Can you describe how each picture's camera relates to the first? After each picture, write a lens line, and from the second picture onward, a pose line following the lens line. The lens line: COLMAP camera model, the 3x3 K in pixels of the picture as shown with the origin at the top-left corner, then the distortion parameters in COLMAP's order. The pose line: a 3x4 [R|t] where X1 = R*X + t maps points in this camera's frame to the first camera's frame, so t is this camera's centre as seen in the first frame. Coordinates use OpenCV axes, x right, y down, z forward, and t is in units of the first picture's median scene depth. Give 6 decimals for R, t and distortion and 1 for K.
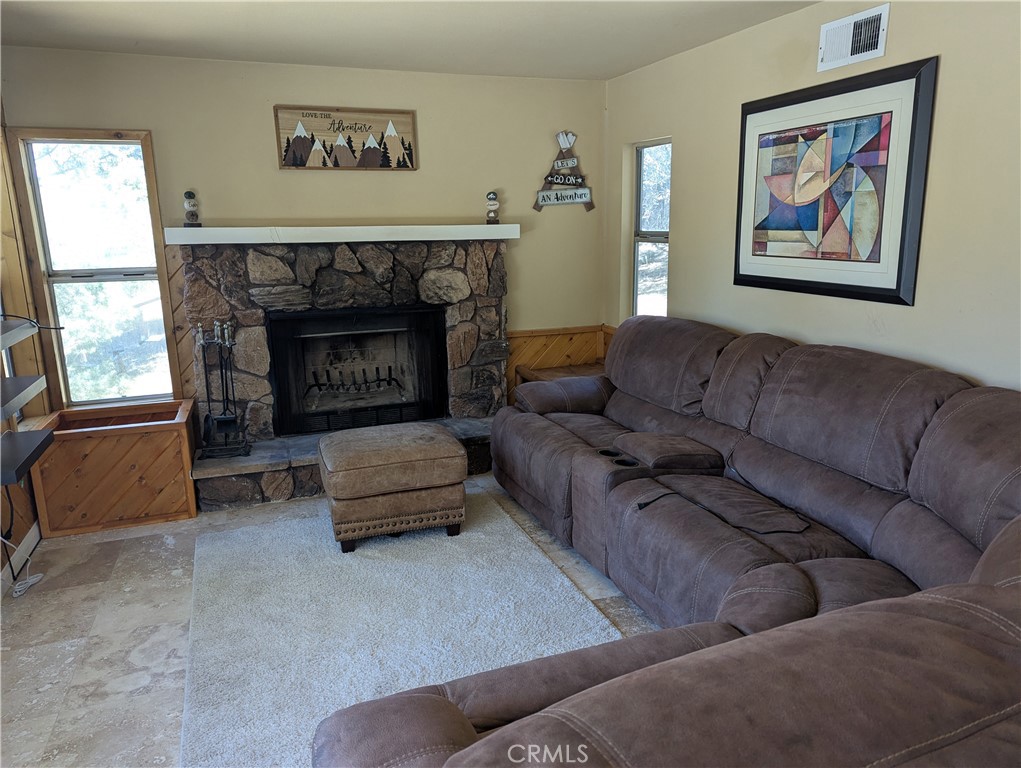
lens RADIAL K [[699.5, 0, 512.4], [0, 699.5, 380.7], [0, 0, 1]] dist [0.032489, 0.001129]
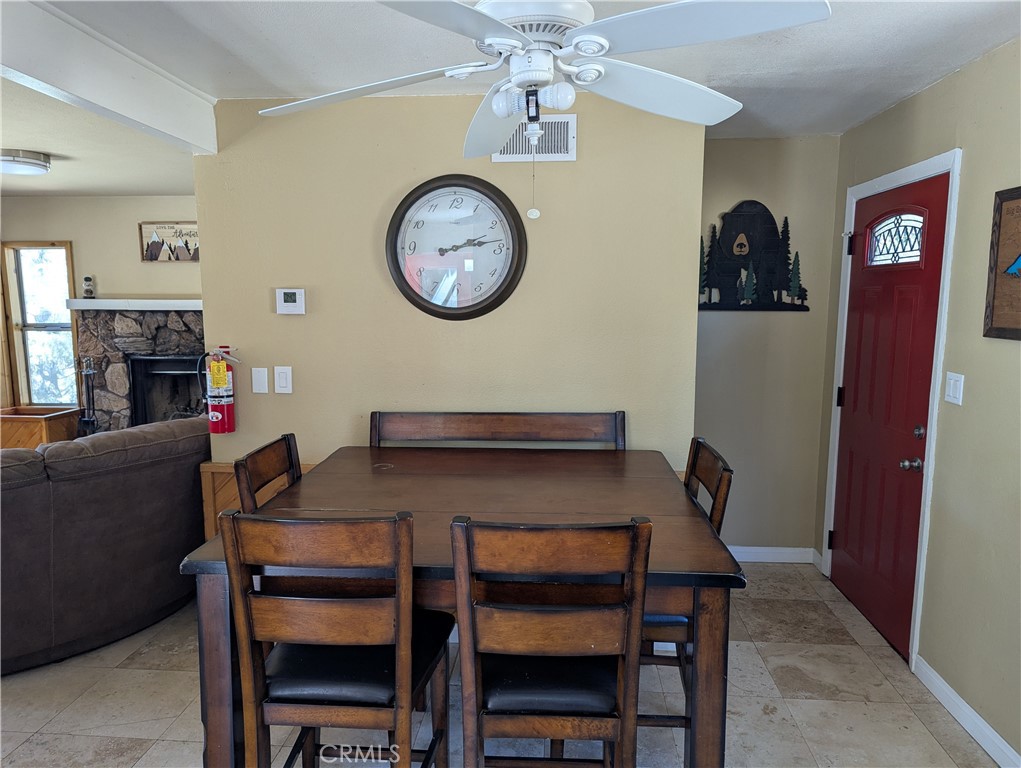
lens RADIAL K [[699.5, 0, 509.7], [0, 699.5, 387.4], [0, 0, 1]] dist [0.032489, 0.001129]
pose [[0.903483, 0.068471, -0.423120, 1.061155], [-0.104624, 0.992528, -0.062788, -0.017495], [0.415659, 0.100996, 0.903896, -0.030639]]
